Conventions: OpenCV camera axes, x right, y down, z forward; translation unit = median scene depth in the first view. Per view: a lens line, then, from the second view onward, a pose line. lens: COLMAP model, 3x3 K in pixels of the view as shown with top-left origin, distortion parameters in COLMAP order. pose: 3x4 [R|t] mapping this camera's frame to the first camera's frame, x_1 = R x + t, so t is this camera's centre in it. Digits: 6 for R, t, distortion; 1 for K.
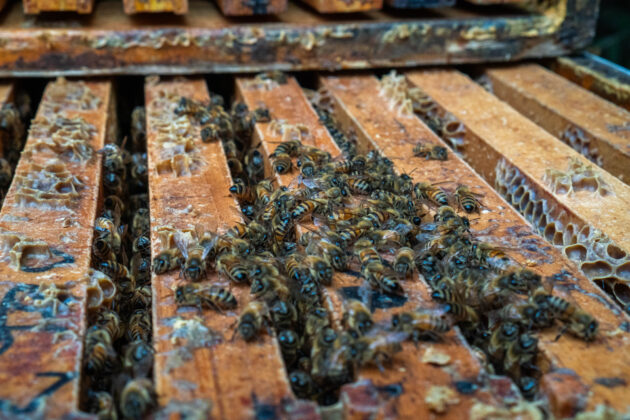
lens RADIAL K [[958.2, 0, 315.0], [0, 958.2, 210.0], [0, 0, 1]] dist [0.262666, -0.057852]
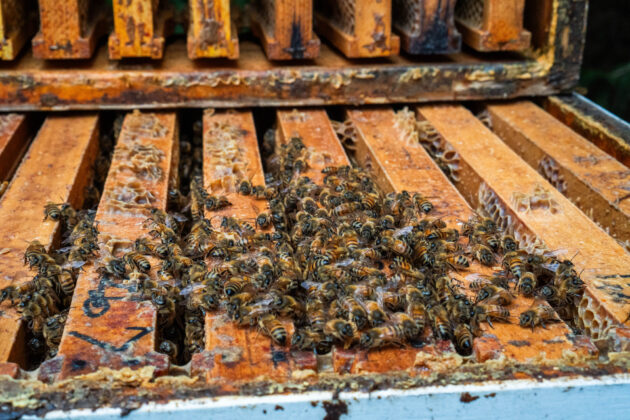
lens RADIAL K [[958.2, 0, 315.0], [0, 958.2, 210.0], [0, 0, 1]] dist [0.262666, -0.057852]
pose [[0.998271, 0.017857, -0.056006, 0.037609], [-0.018512, 0.999766, -0.011205, 0.000663], [0.055793, 0.012222, 0.998368, -0.213999]]
